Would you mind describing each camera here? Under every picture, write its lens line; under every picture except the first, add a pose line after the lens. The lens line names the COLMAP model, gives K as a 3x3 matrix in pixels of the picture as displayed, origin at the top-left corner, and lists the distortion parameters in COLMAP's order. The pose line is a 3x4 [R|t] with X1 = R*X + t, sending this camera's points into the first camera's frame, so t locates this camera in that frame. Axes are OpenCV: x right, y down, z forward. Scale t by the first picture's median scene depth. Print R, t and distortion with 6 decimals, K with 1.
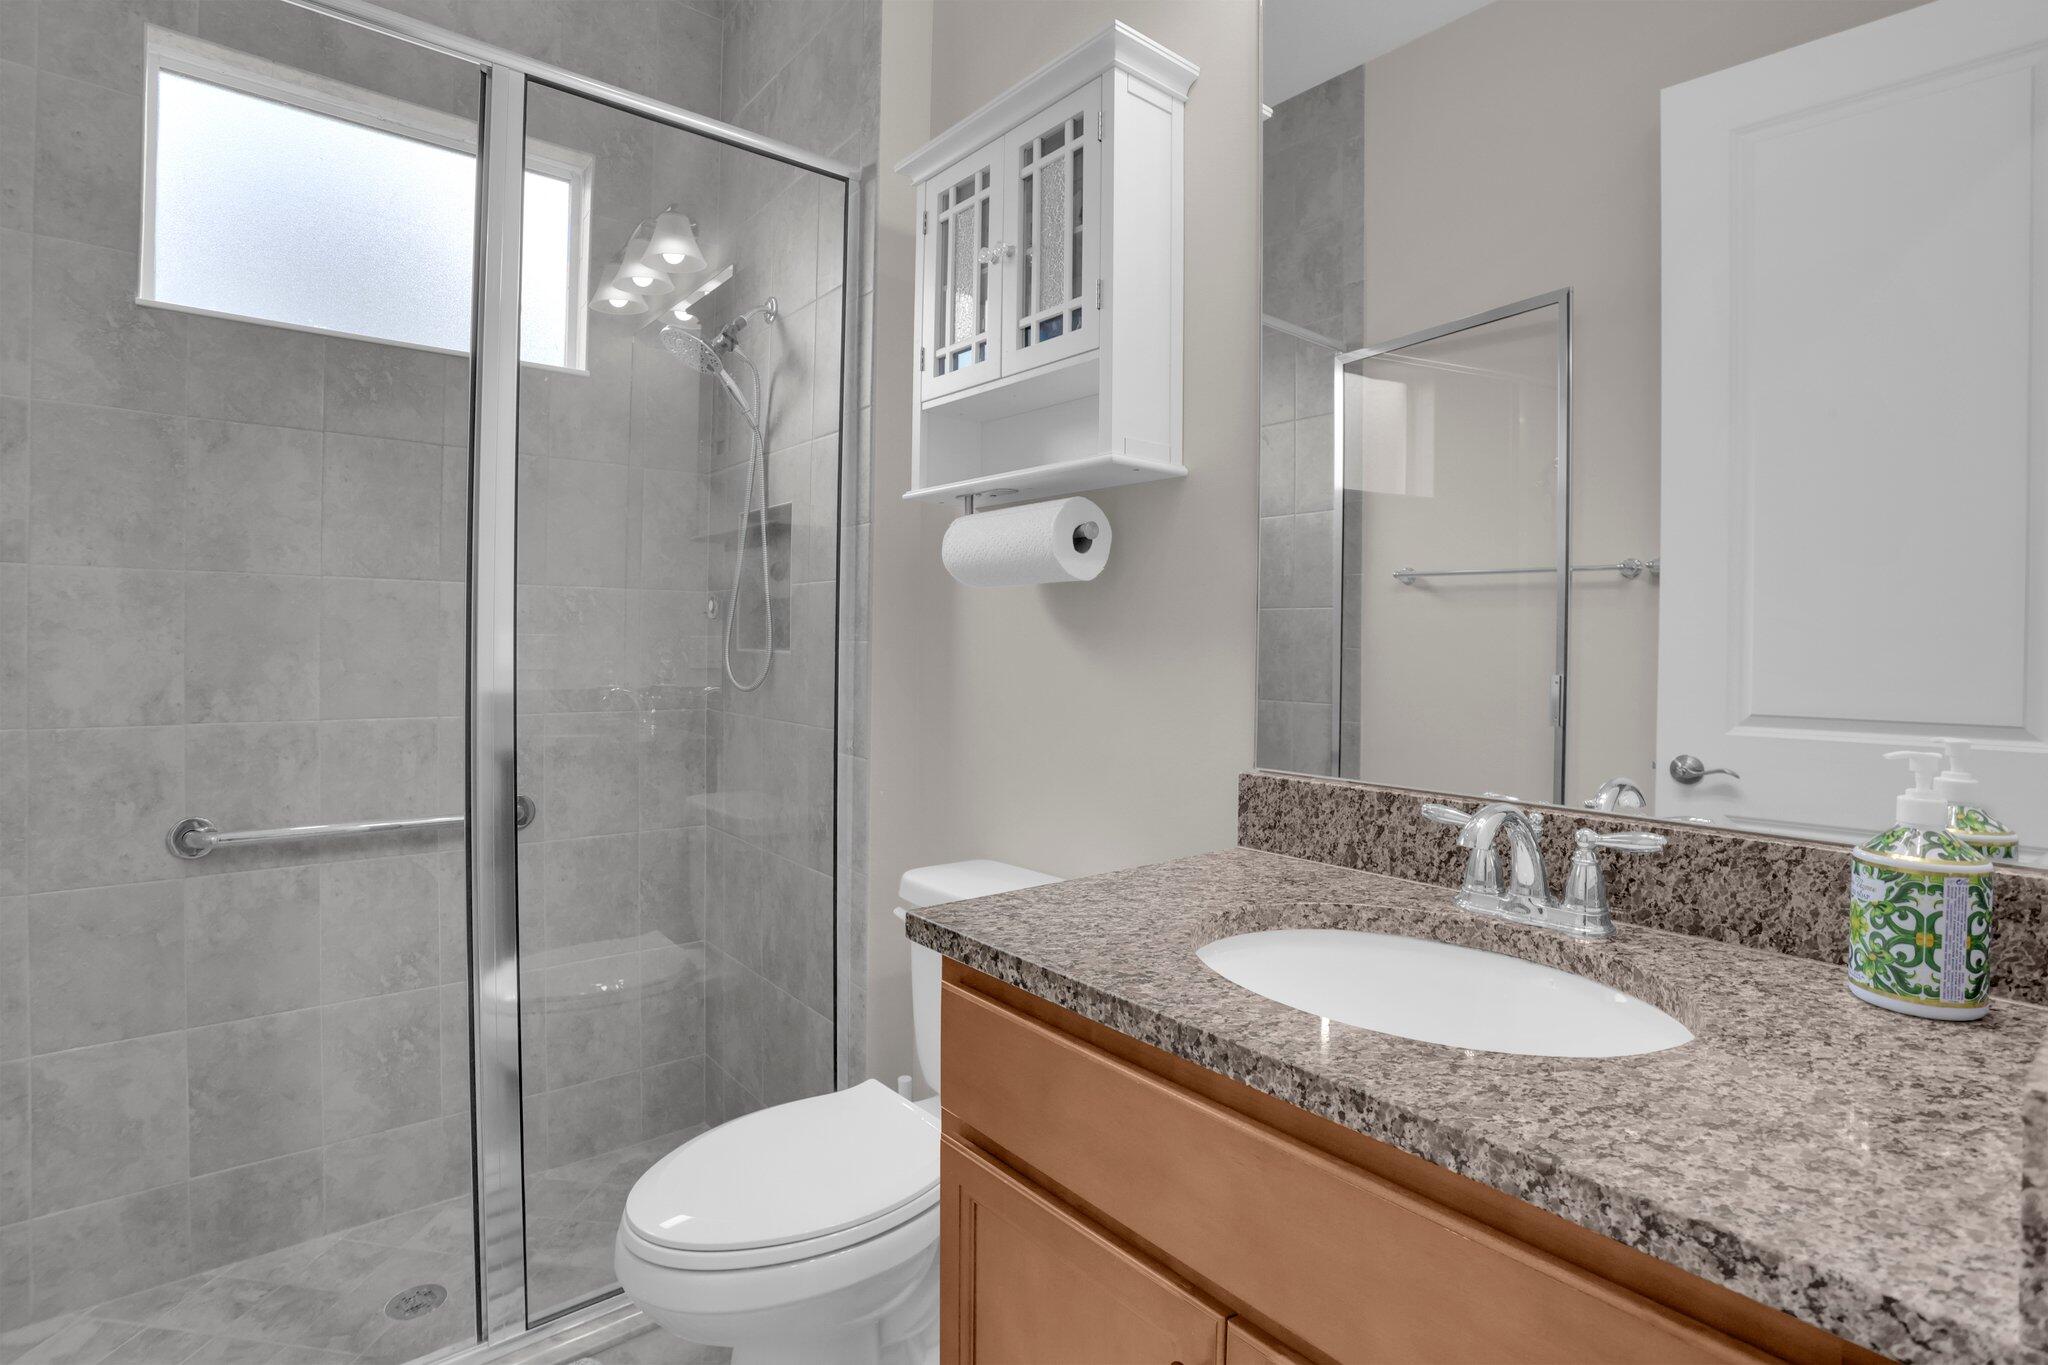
lens RADIAL K [[1004.1, 0, 1026.9], [0, 1004.1, 655.8], [0, 0, 1]] dist [0.002157, 0.000386]
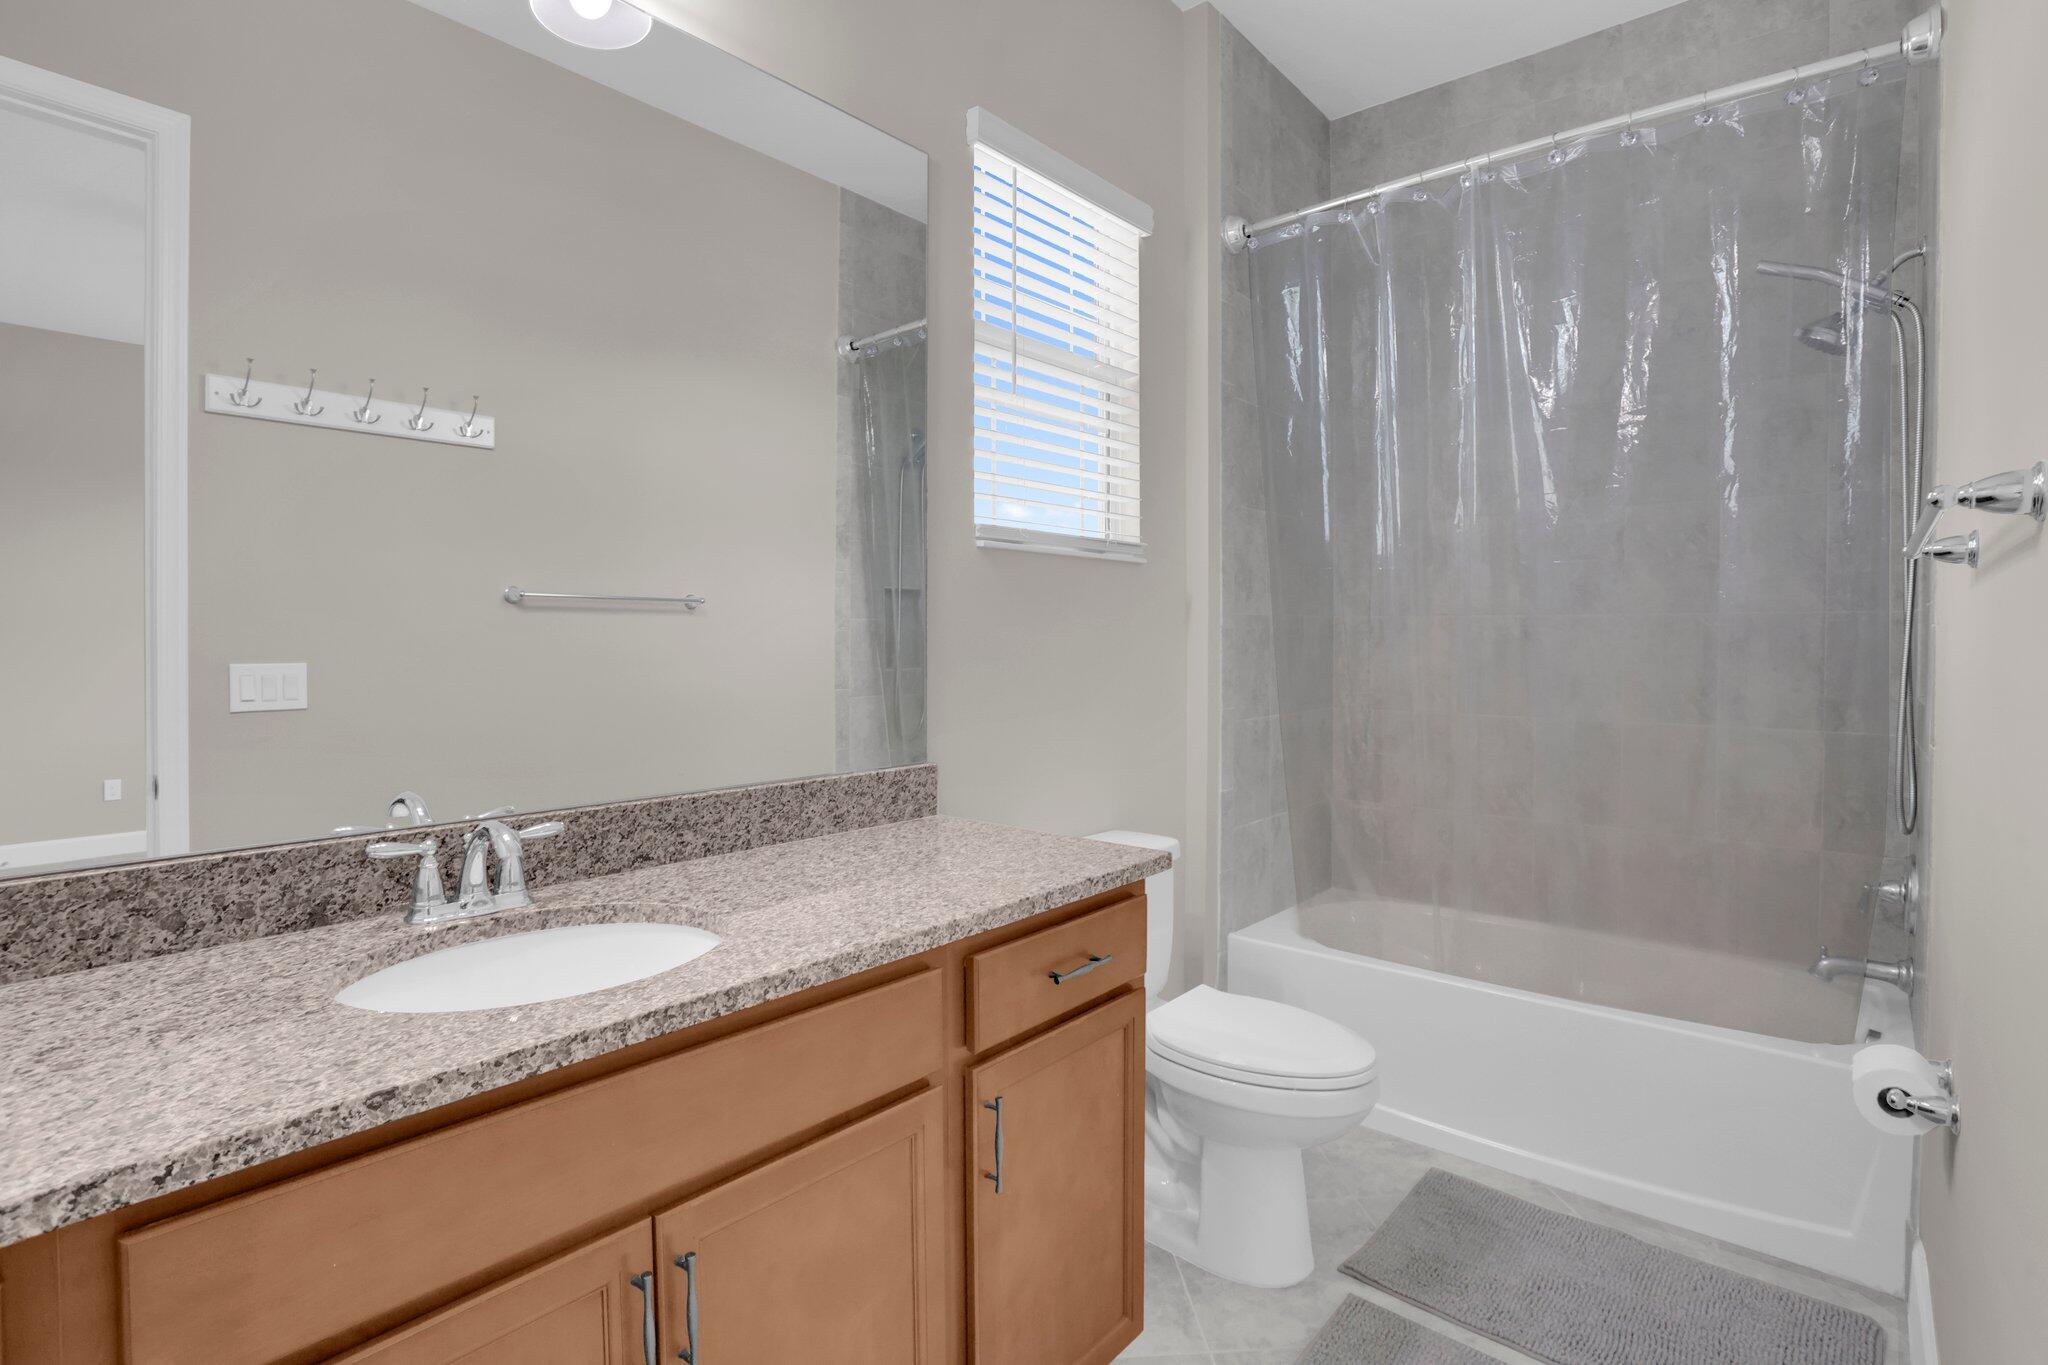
lens RADIAL K [[1004.1, 0, 1026.9], [0, 1004.1, 655.8], [0, 0, 1]] dist [0.002157, 0.000386]
pose [[-0.177291, -0.042373, 0.983246, -0.935769], [0.001653, 0.999058, 0.043352, -0.127096], [-0.984157, 0.009311, -0.177054, 0.570786]]
